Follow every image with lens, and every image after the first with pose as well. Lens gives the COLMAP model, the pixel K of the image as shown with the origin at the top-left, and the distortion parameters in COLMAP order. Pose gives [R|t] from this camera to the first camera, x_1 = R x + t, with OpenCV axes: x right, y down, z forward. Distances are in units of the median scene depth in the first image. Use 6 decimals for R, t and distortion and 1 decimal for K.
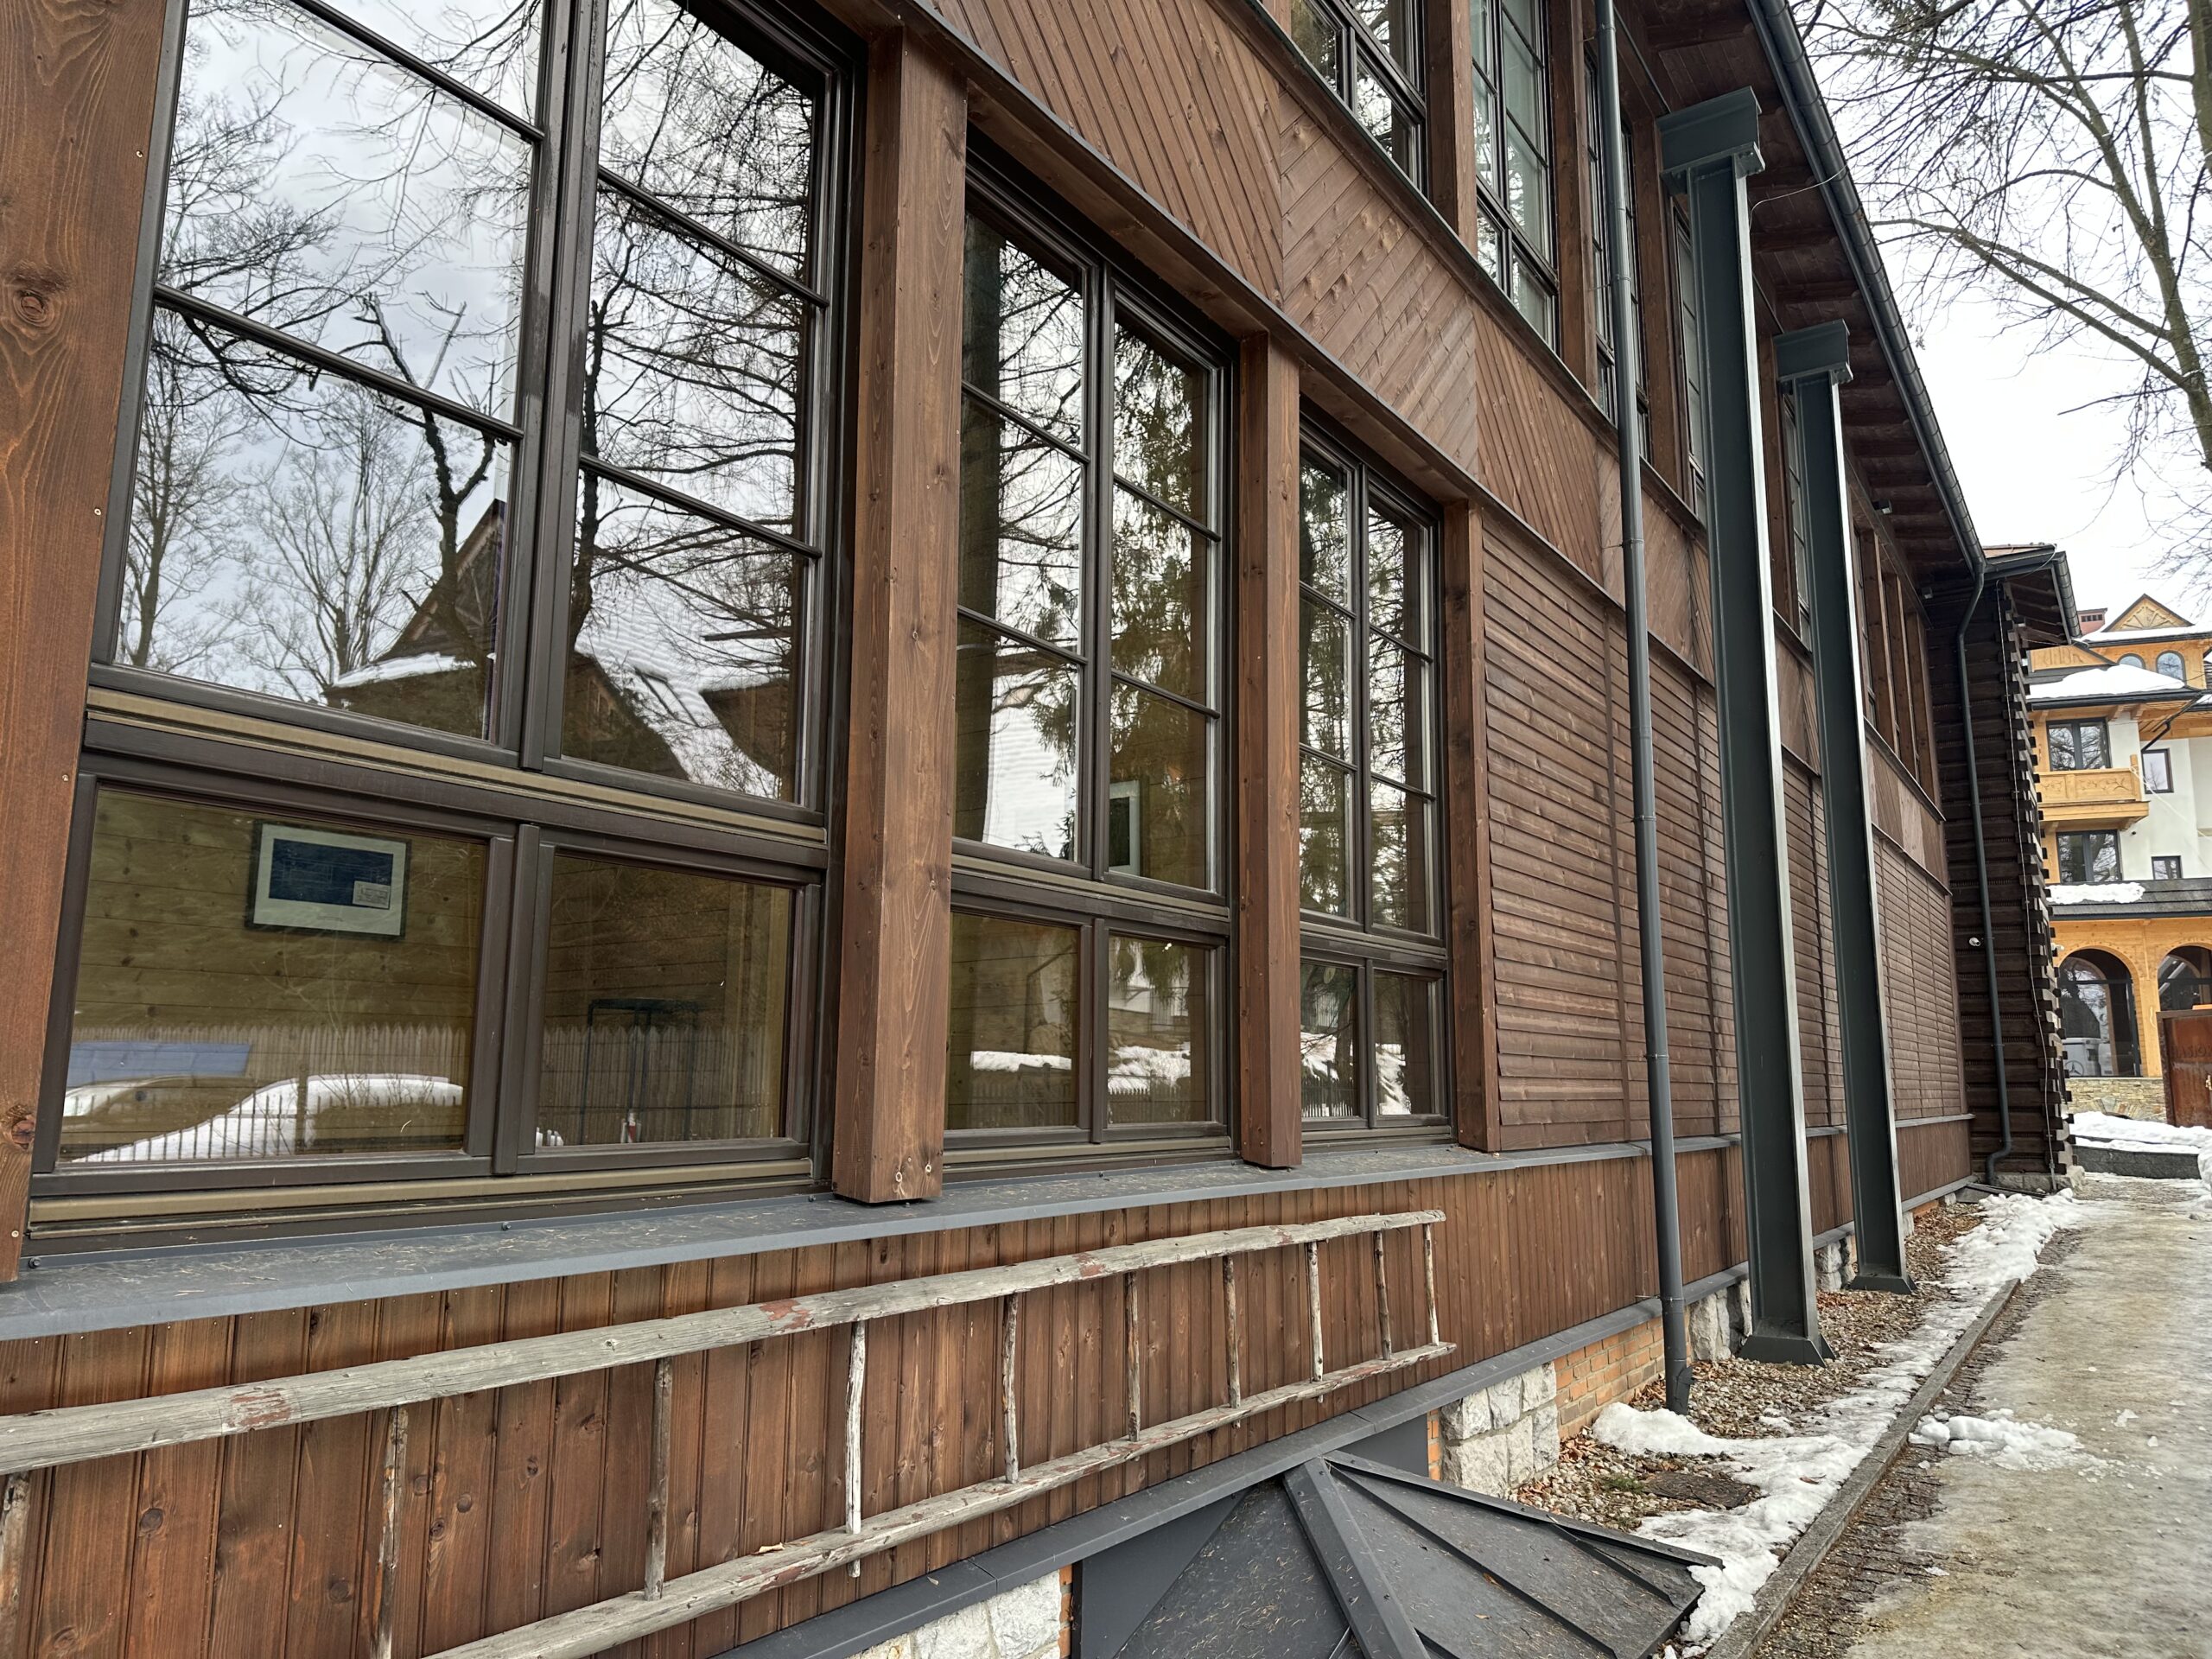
lens RADIAL K [[1552.7, 0, 1106.0], [0, 1552.7, 829.5], [0, 0, 1]] dist [0.049872, -0.056993]
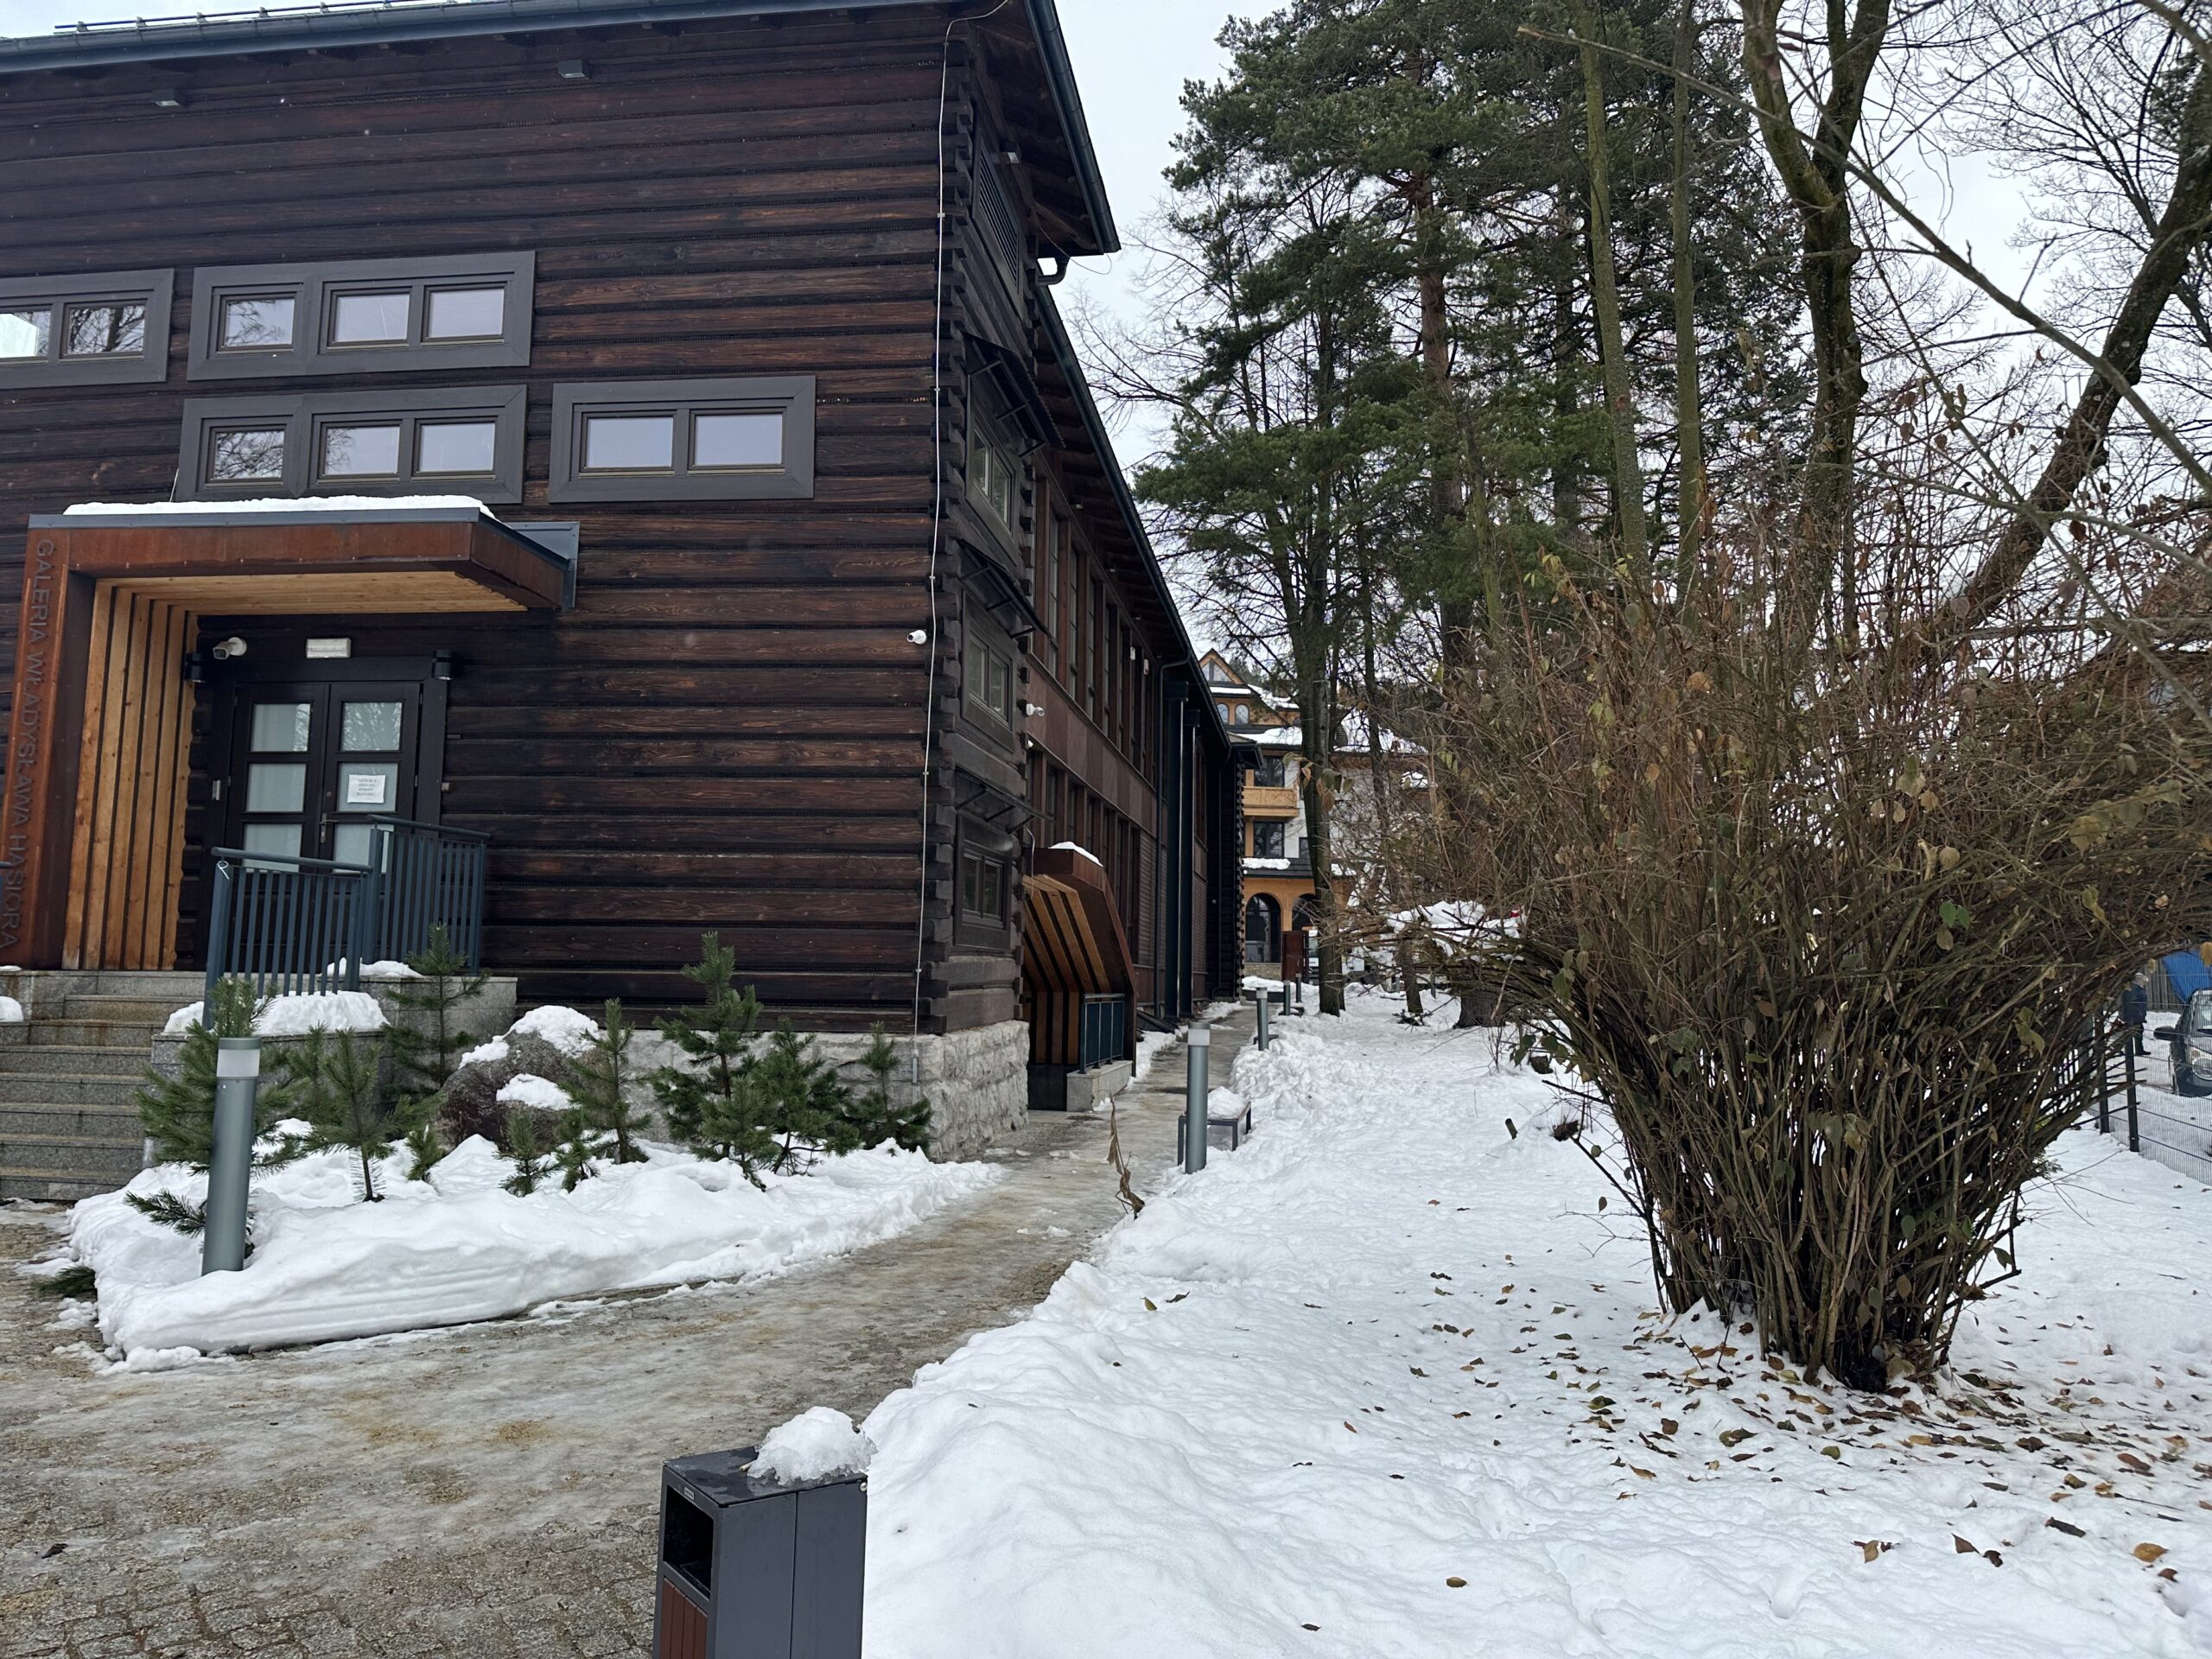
lens RADIAL K [[1552.7, 0, 1106.0], [0, 1552.7, 829.5], [0, 0, 1]] dist [0.049872, -0.056993]
pose [[0.901145, 0.046728, 0.430991, -0.451508], [-0.075569, 0.995885, 0.050031, -0.104725], [-0.426880, -0.077655, 0.900968, -0.767920]]
